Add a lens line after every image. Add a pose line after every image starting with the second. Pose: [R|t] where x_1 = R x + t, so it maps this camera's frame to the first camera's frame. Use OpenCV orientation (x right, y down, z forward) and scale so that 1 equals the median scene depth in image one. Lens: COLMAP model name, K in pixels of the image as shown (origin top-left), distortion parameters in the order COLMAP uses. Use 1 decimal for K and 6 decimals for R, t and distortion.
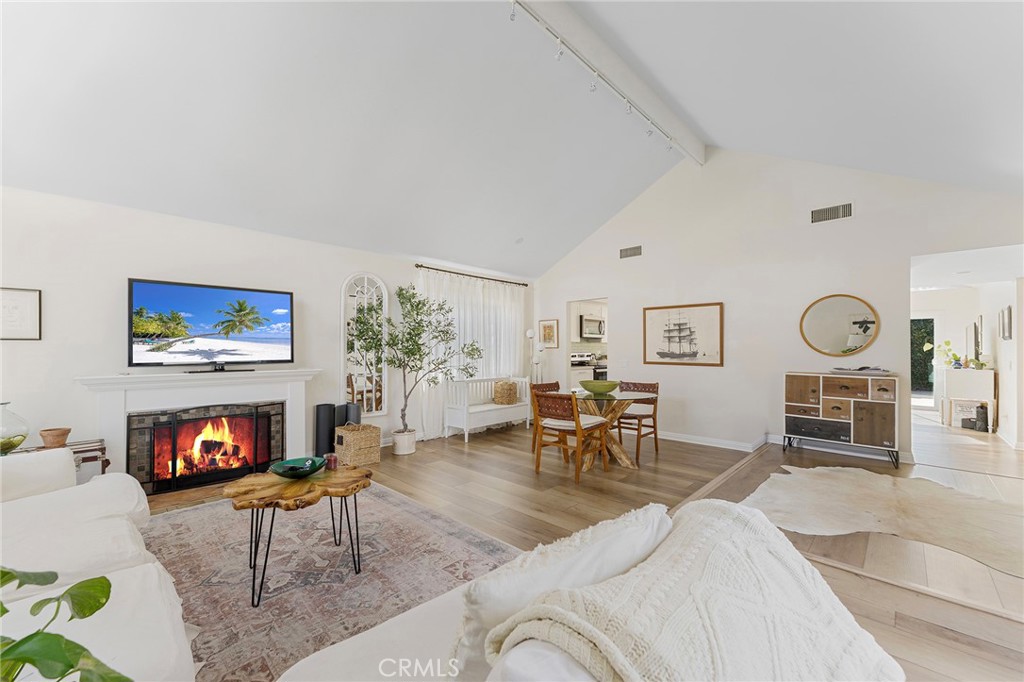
lens RADIAL K [[409.5, 0, 514.6], [0, 409.5, 345.3], [0, 0, 1]] dist [0.000730, -0.000115]
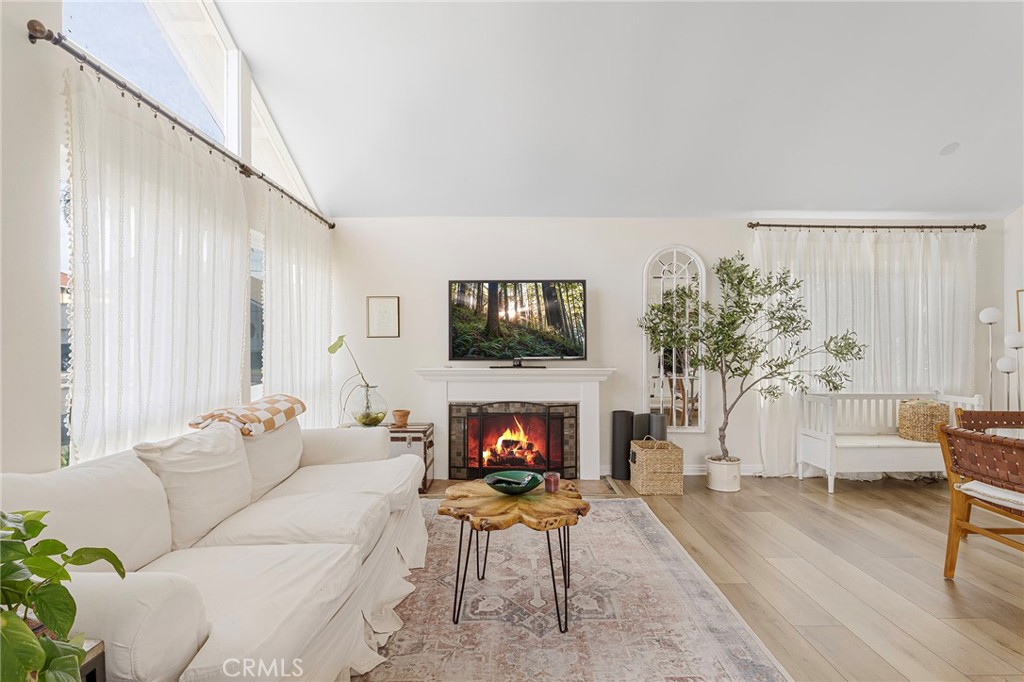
lens RADIAL K [[503.5, 0, 511.5], [0, 503.5, 343.3], [0, 0, 1]] dist [-0.001965, 0.000388]
pose [[0.693435, -0.001295, -0.720518, 0.122480], [0.006604, 0.999968, 0.004559, 0.000287], [0.720489, -0.007920, 0.693421, 0.136518]]
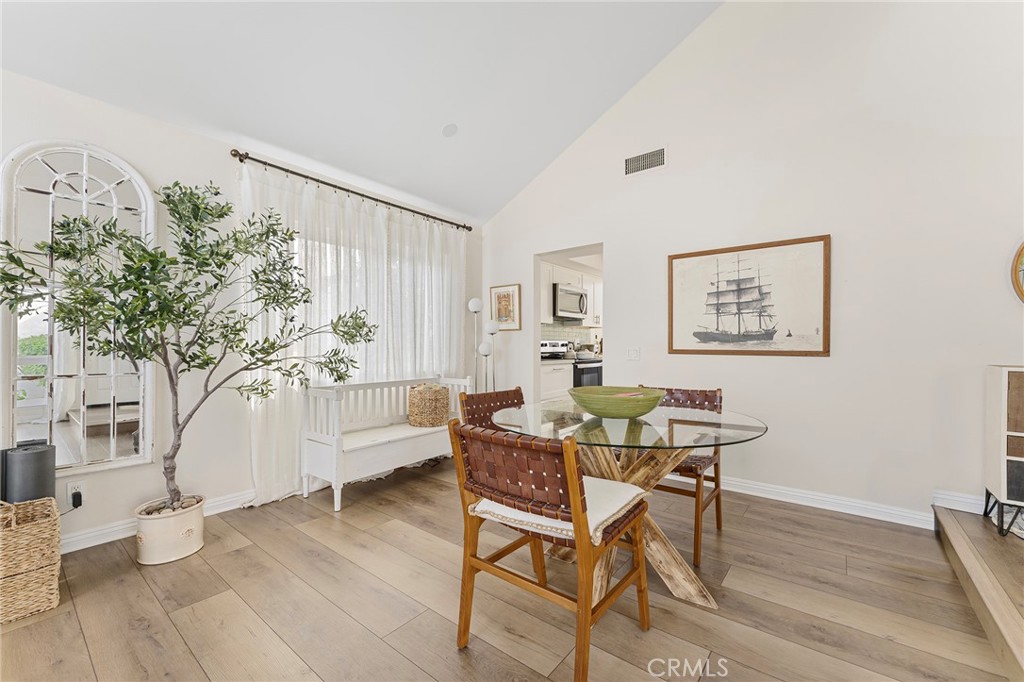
lens RADIAL K [[415.2, 0, 516.5], [0, 415.2, 346.3], [0, 0, 1]] dist [-0.004657, 0.000086]
pose [[0.995359, -0.000314, 0.096228, 0.062835], [-0.000754, 0.999939, 0.011063, 0.038568], [-0.096225, -0.011084, 0.995298, 0.590154]]
